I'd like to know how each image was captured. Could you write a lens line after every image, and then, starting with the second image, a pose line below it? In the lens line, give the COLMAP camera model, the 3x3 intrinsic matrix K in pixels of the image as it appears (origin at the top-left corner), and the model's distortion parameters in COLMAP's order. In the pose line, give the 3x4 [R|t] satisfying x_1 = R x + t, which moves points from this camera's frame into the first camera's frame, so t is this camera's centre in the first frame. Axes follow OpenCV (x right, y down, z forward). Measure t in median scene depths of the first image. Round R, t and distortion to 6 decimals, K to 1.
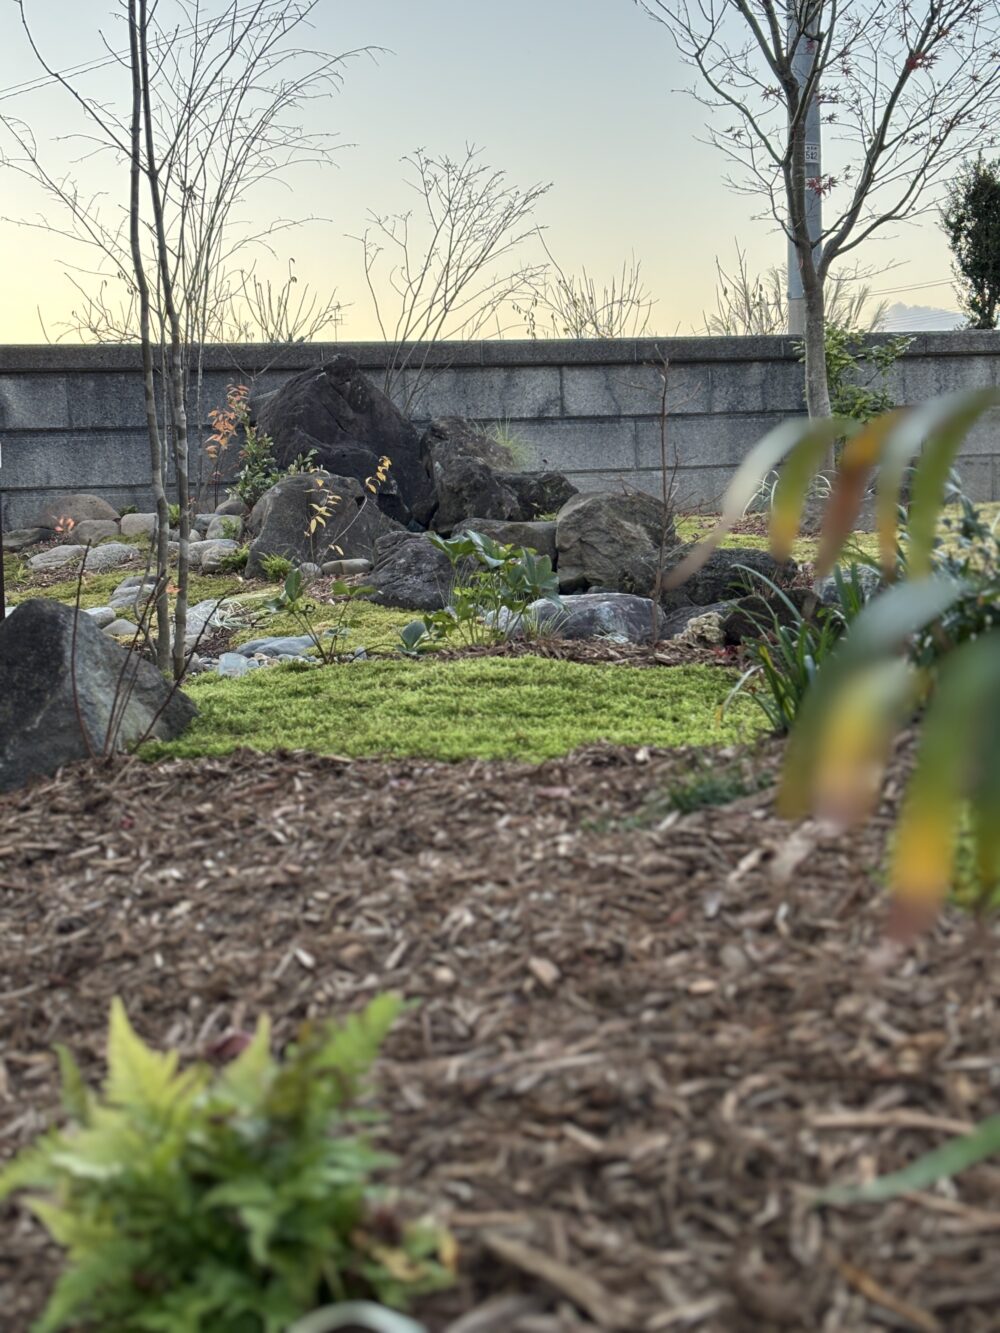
lens RADIAL K [[1964.9, 0, 504.5], [0, 1964.9, 668.1], [0, 0, 1]] dist [0.050232, 0.000000]
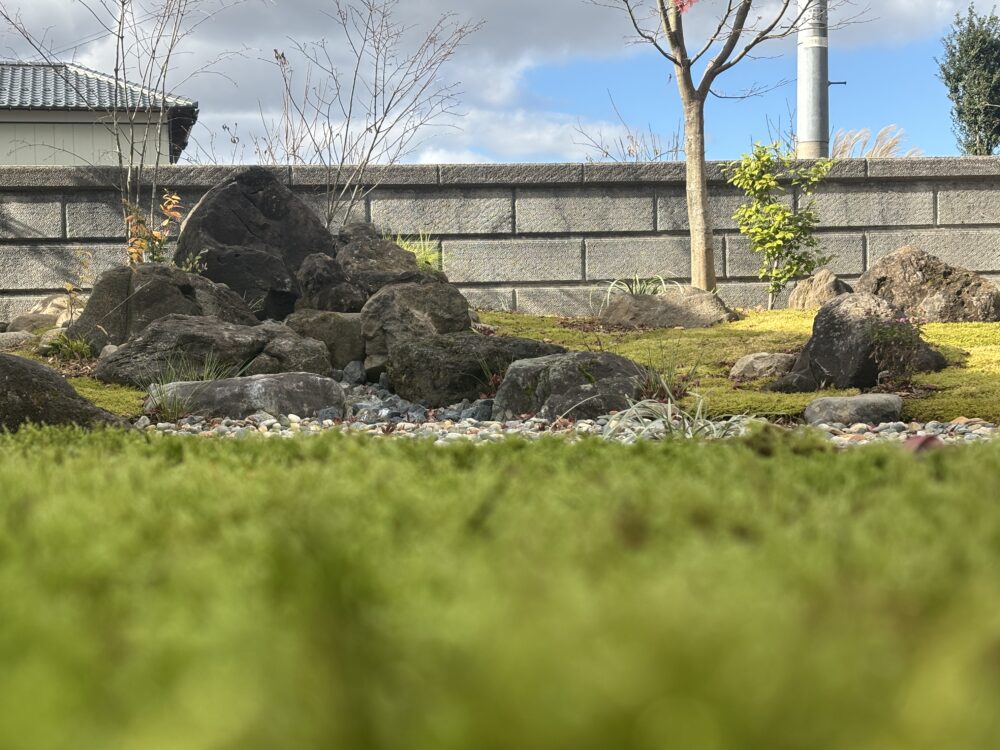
lens RADIAL K [[1474.0, 0, 496.8], [0, 1474.0, 374.3], [0, 0, 1]] dist [0.050232, 0.000000]
pose [[0.982378, 0.018898, -0.185948, 0.189576], [-0.030785, 0.997648, -0.061245, 0.003008], [0.184354, 0.065890, 0.980649, 0.203460]]
